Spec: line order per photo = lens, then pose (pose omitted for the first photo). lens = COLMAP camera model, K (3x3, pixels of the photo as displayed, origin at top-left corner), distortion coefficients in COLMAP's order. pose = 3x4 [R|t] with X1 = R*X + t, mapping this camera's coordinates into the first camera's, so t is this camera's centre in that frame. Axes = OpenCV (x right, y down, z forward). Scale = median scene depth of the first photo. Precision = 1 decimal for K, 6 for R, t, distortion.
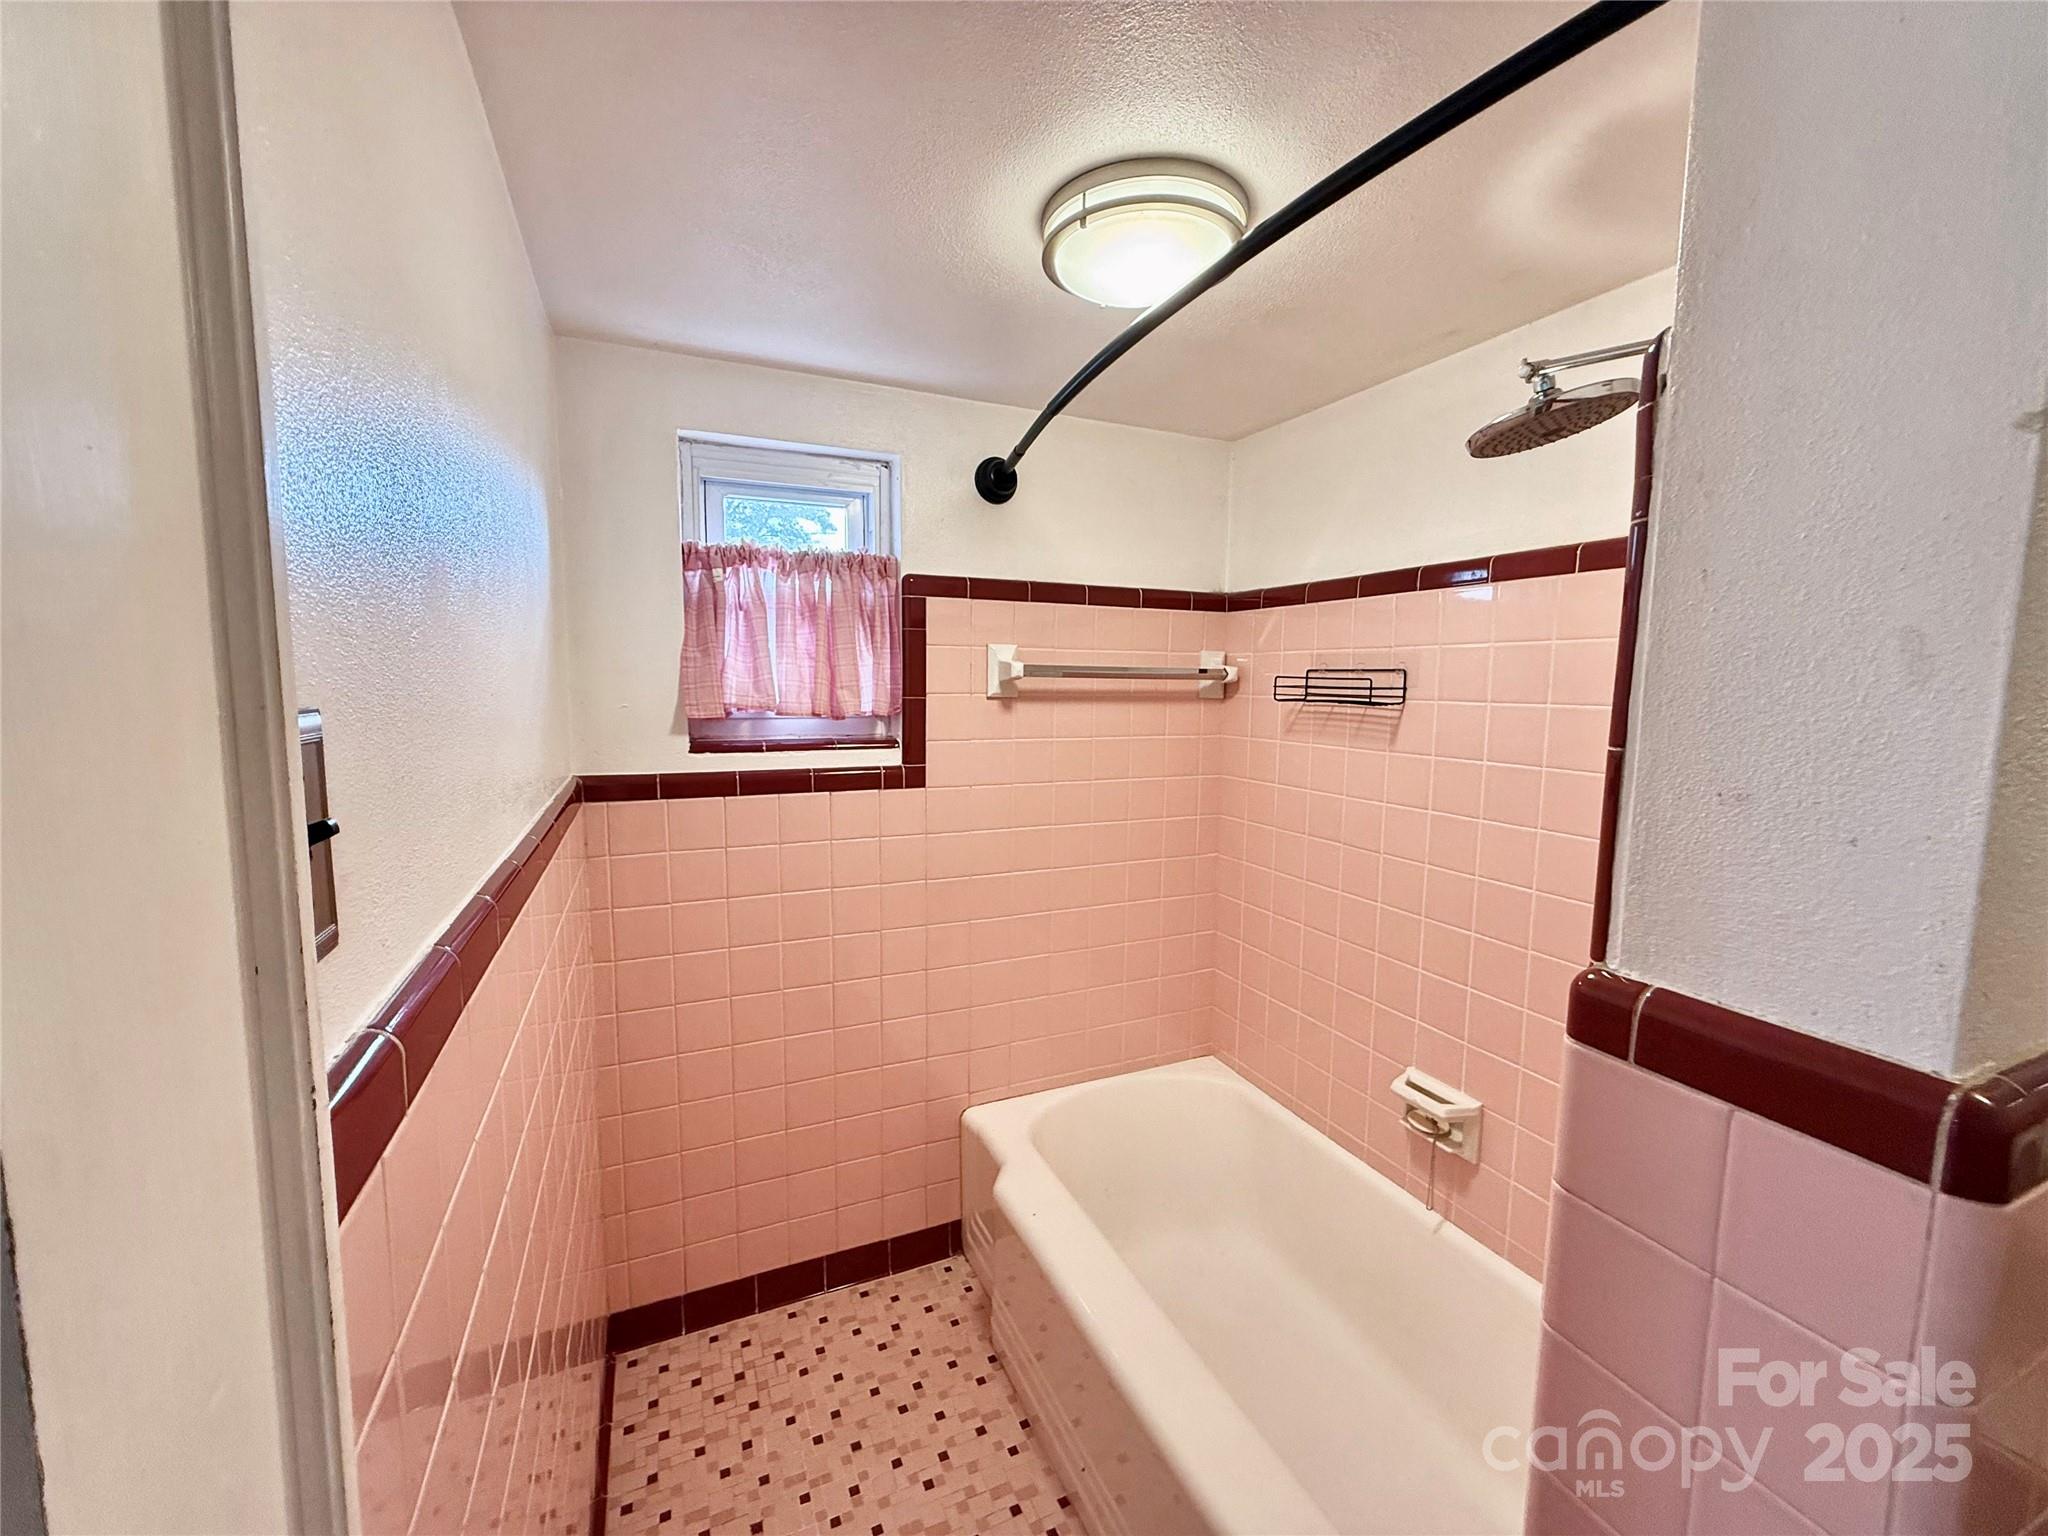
lens RADIAL K [[816.0, 0, 1011.8], [0, 816.0, 766.8], [0, 0, 1]] dist [-0.000725, 0.000666]
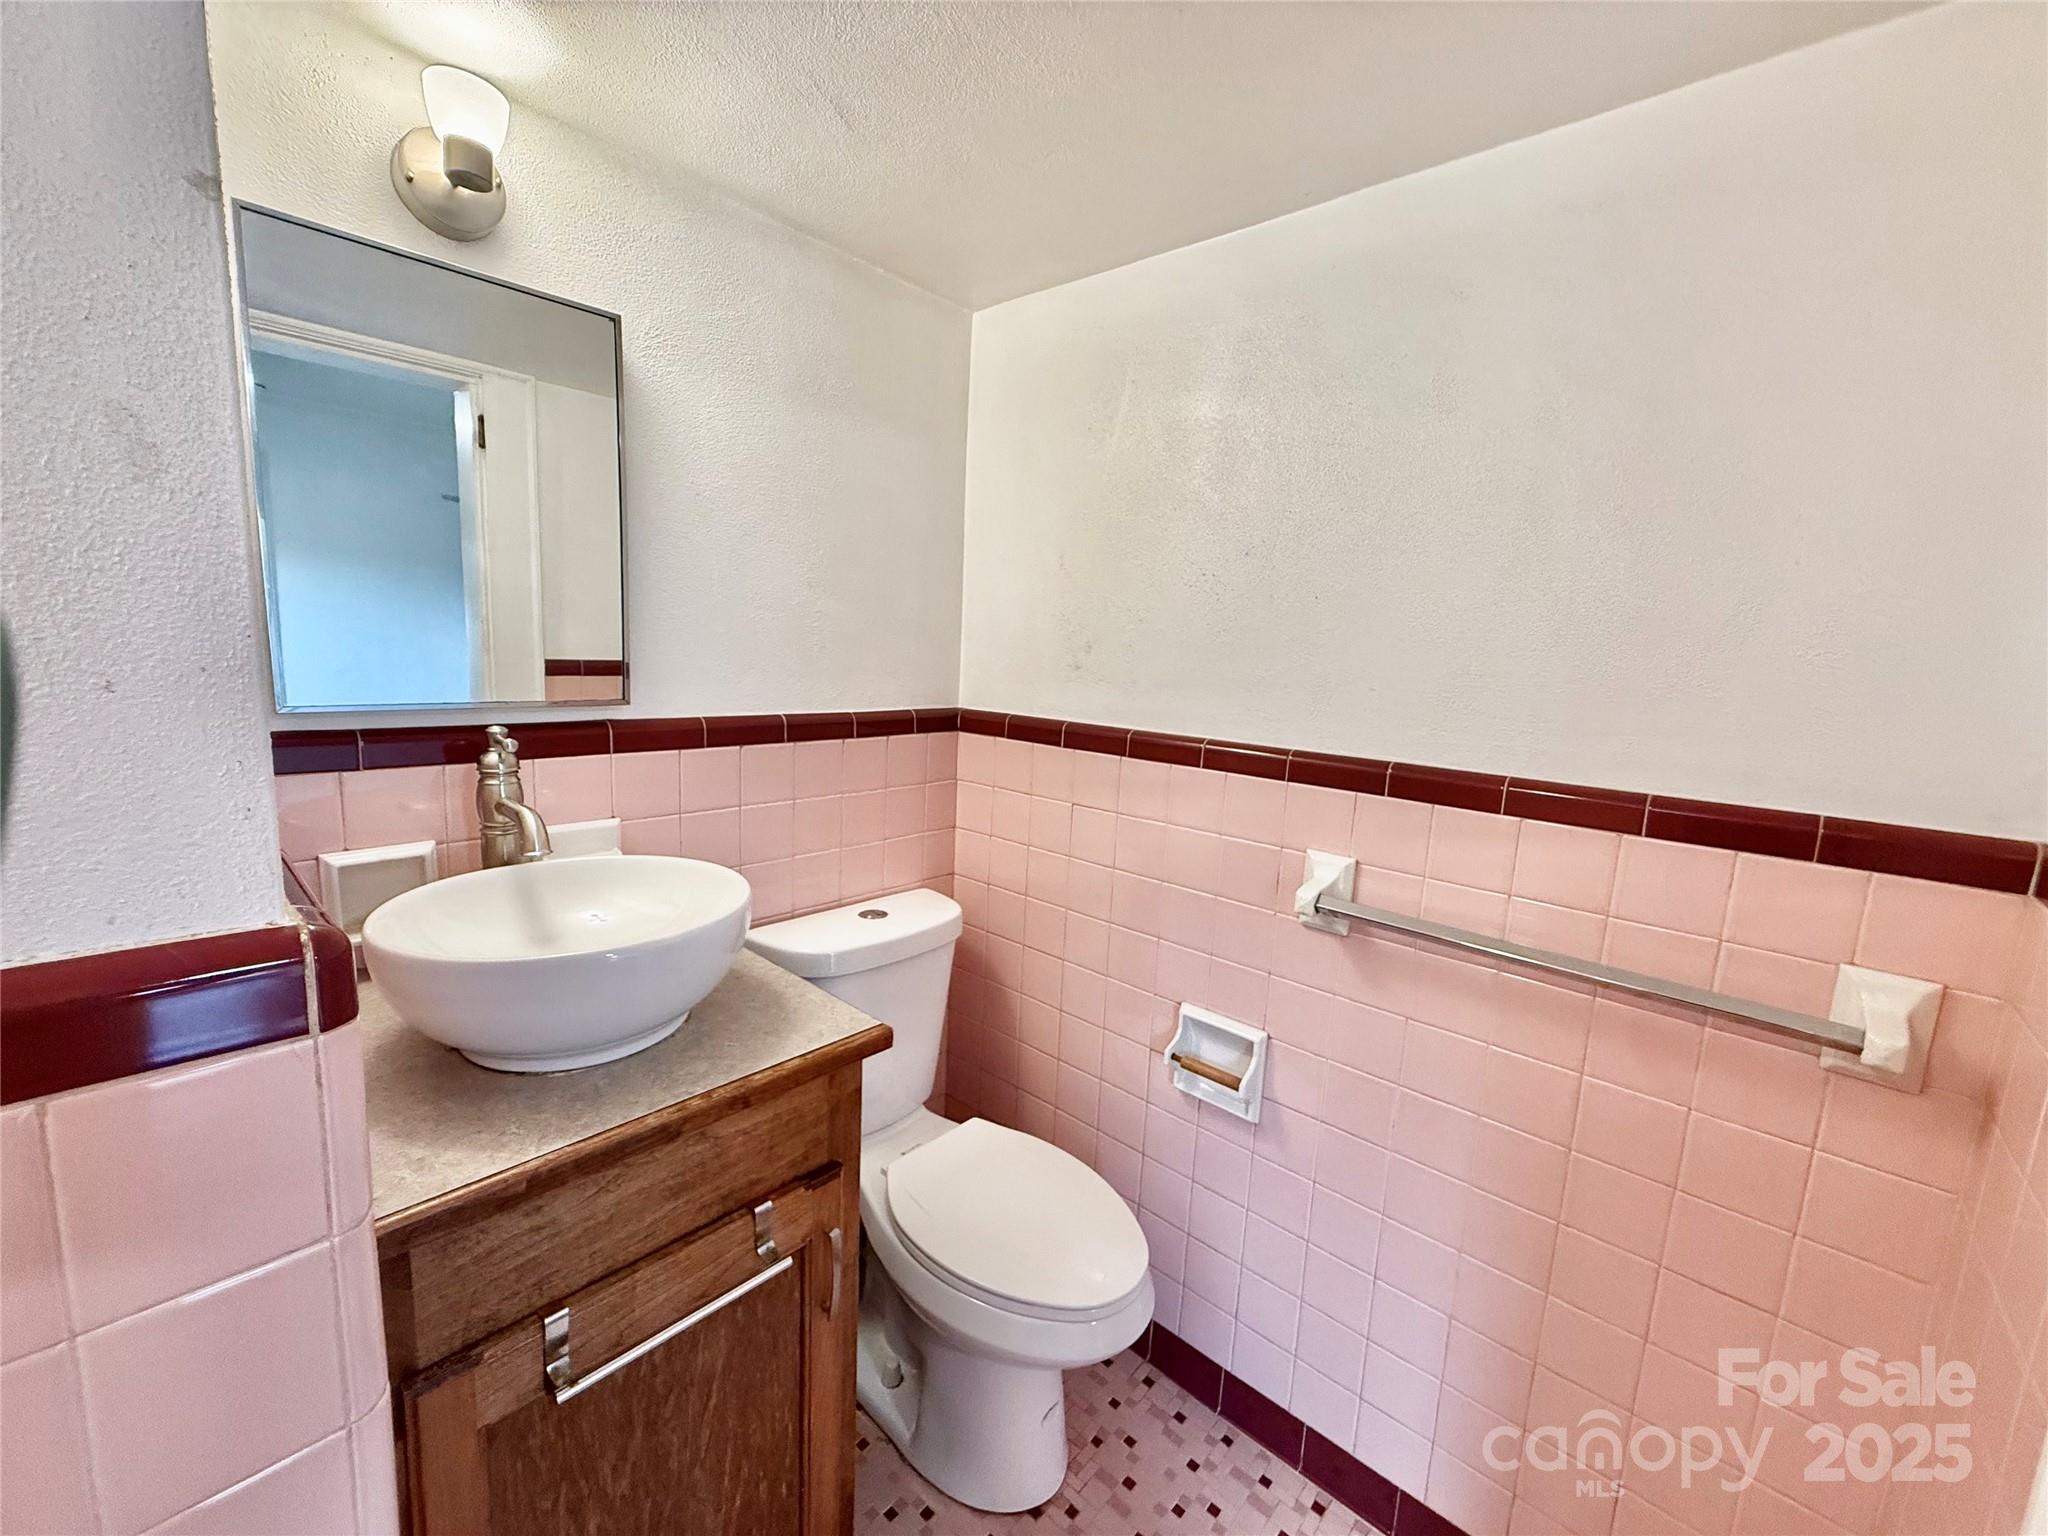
lens RADIAL K [[816.0, 0, 1029.2], [0, 816.0, 770.9], [0, 0, 1]] dist [-0.000725, 0.000666]
pose [[-0.399841, -0.170450, 0.900596, -0.012976], [0.042727, 0.978023, 0.204074, 0.052380], [-0.915588, 0.120076, -0.383771, 0.541418]]
